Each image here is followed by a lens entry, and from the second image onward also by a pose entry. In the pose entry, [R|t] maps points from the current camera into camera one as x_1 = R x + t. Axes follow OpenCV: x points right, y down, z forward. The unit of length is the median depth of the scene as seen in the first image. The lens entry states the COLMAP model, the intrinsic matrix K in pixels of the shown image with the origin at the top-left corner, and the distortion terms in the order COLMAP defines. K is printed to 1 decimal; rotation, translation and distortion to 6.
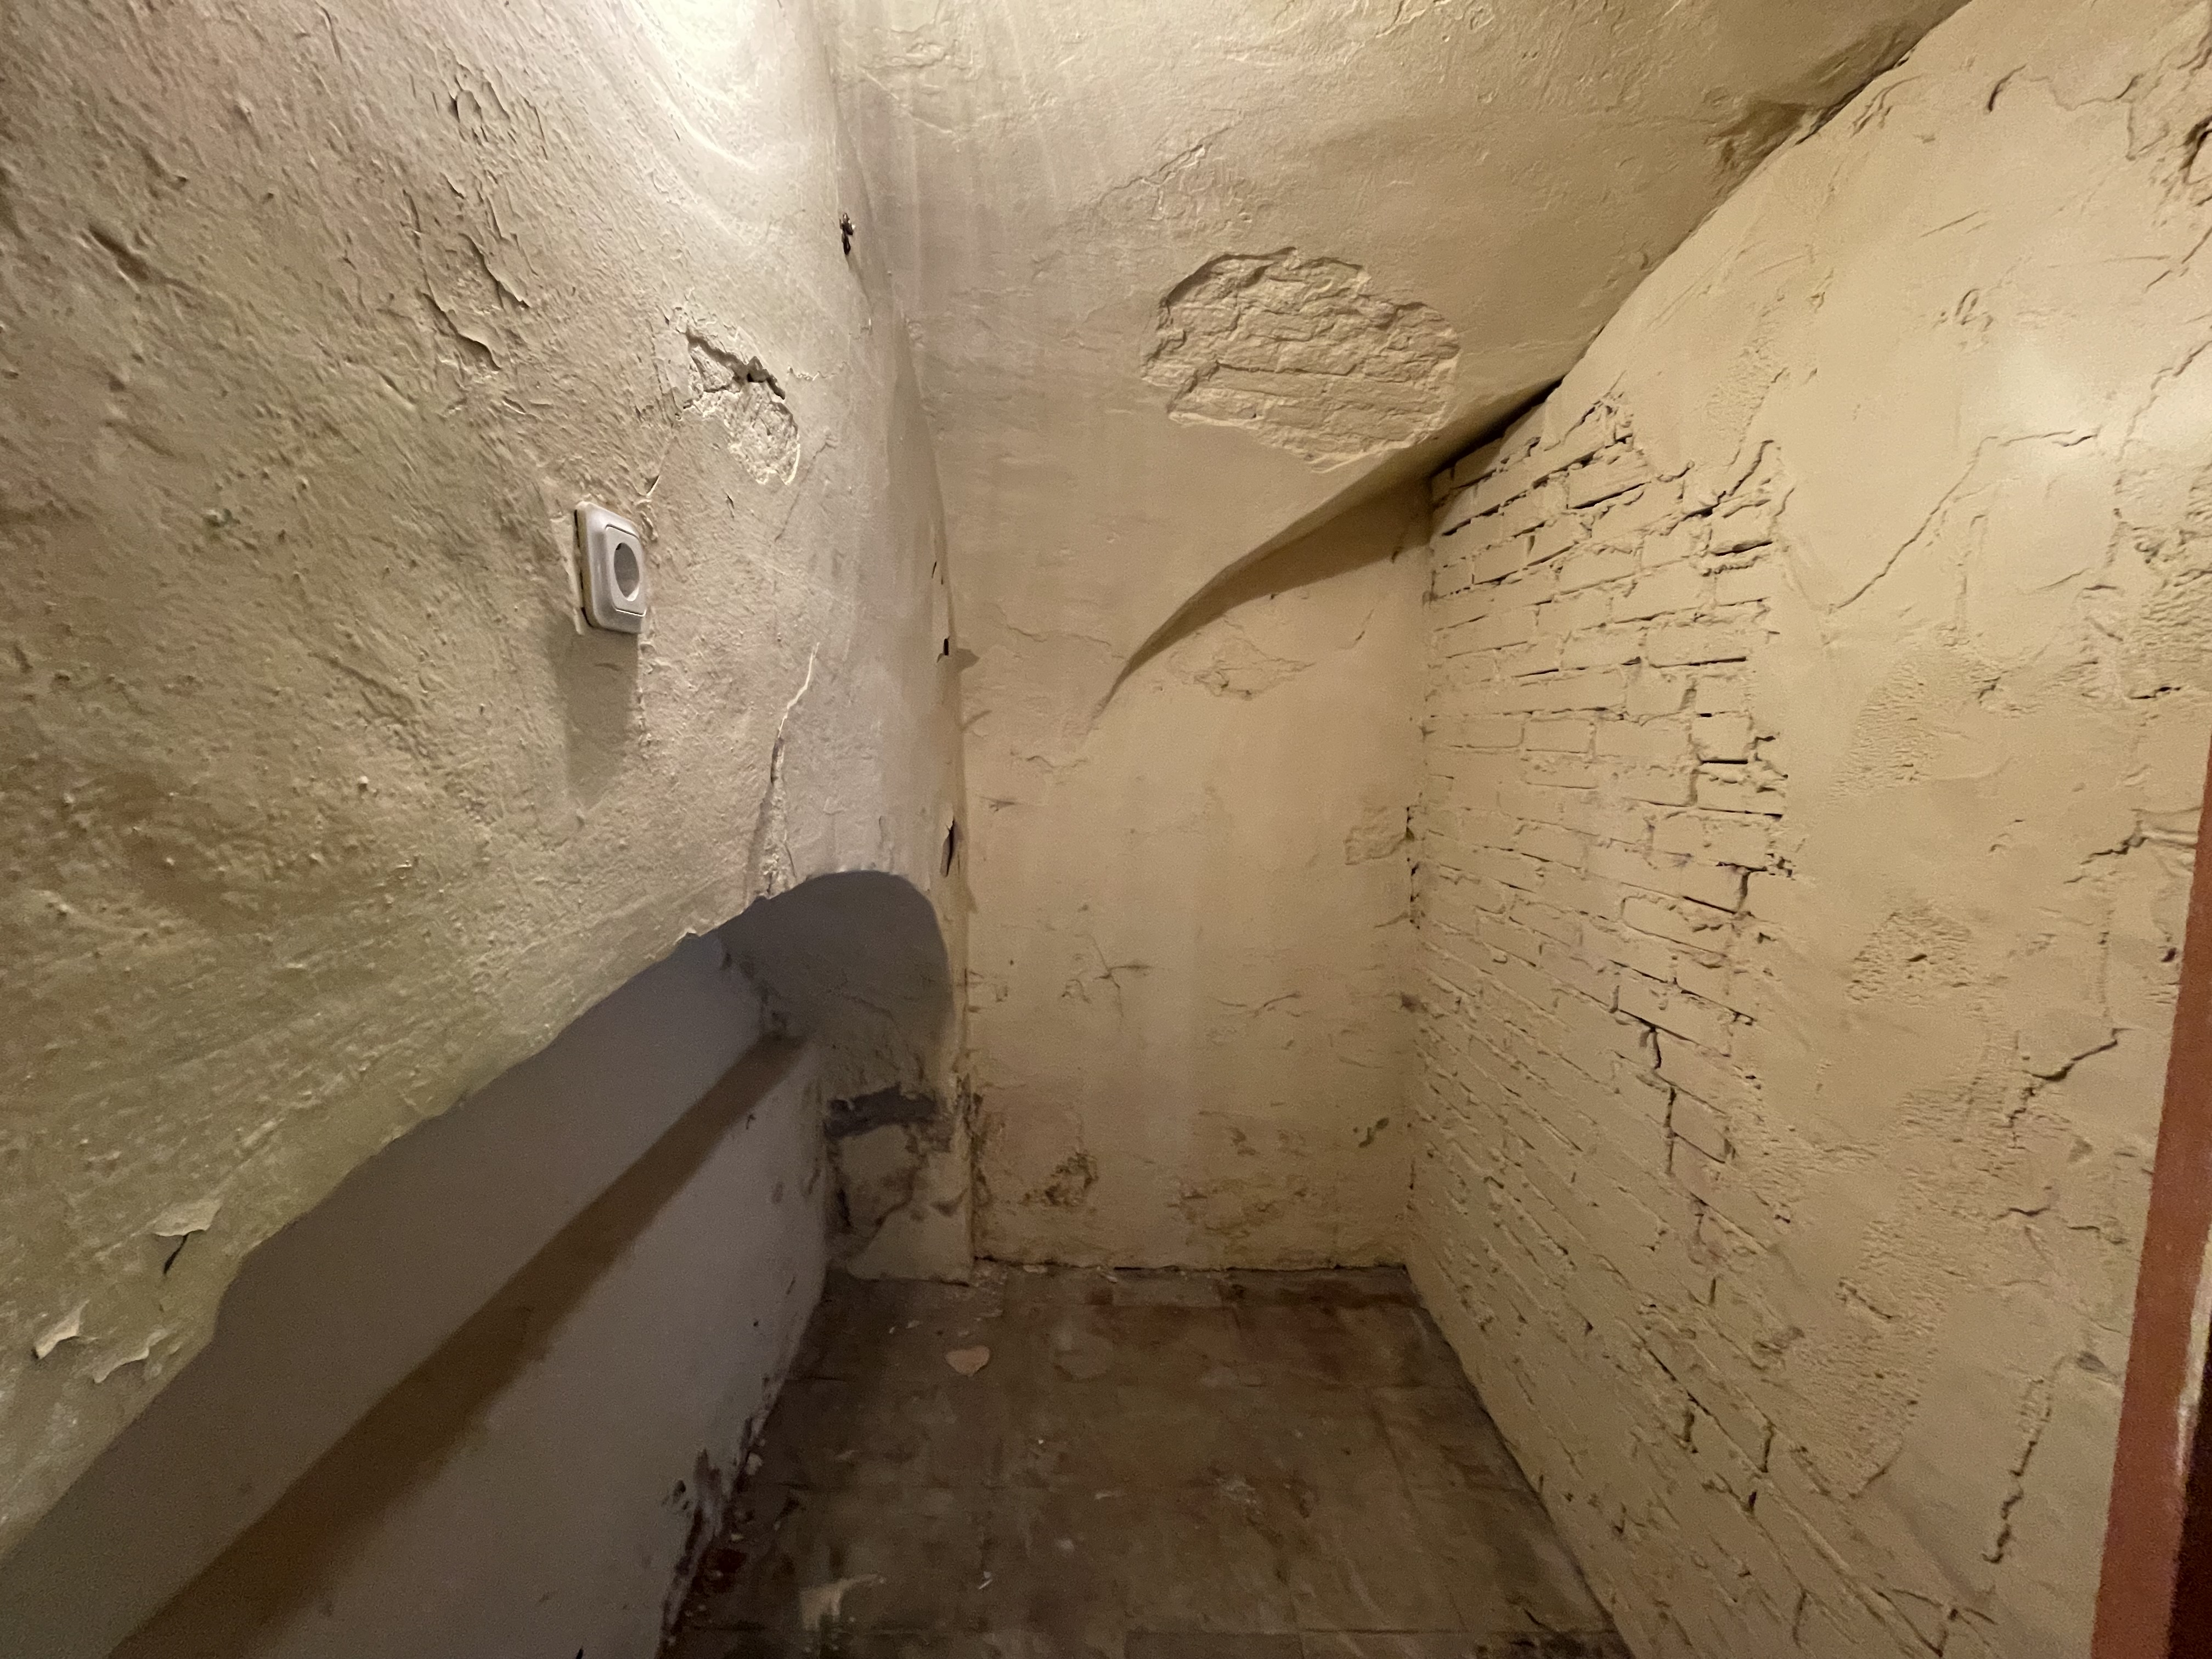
lens RADIAL K [[897.4, 0, 1106.3], [0, 897.4, 830.7], [0, 0, 1]] dist [-0.003640, 0.000072]
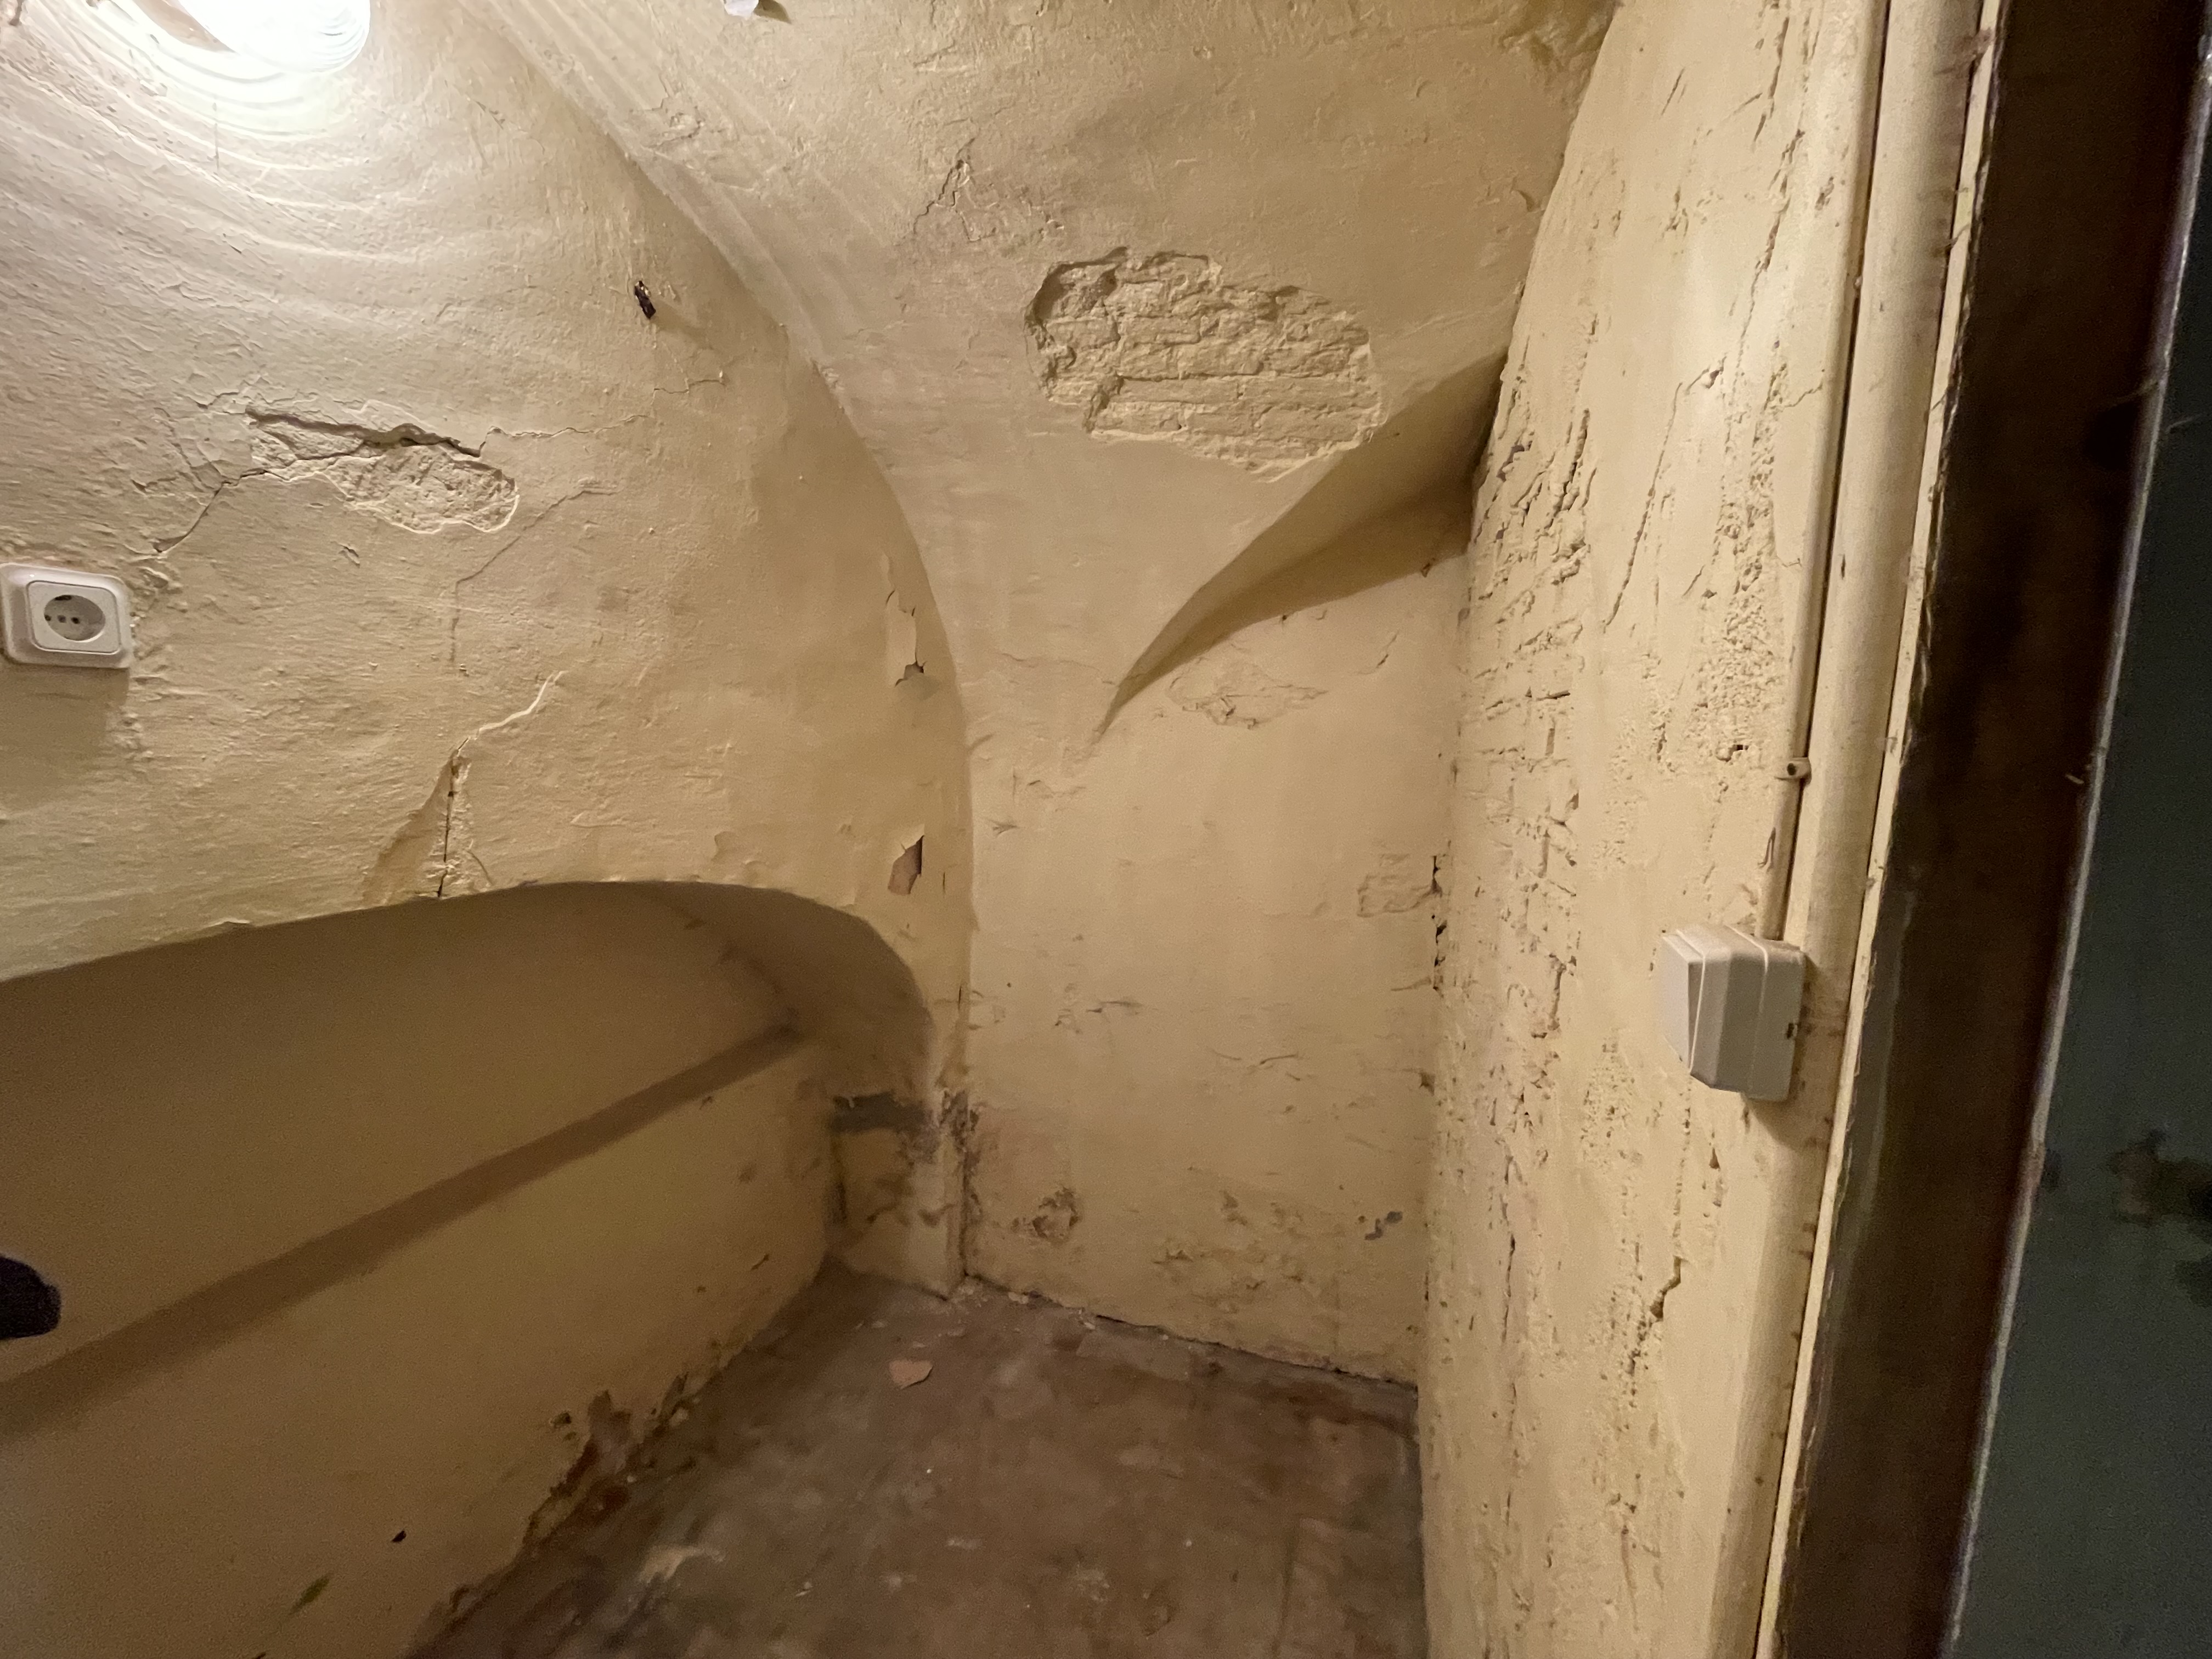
lens RADIAL K [[897.4, 0, 1105.7], [0, 897.4, 831.2], [0, 0, 1]] dist [-0.003640, 0.000072]
pose [[0.948676, 0.056052, -0.311243, 0.399793], [-0.063224, 0.997915, -0.012992, -0.025171], [0.309866, 0.032004, 0.950242, 0.100492]]
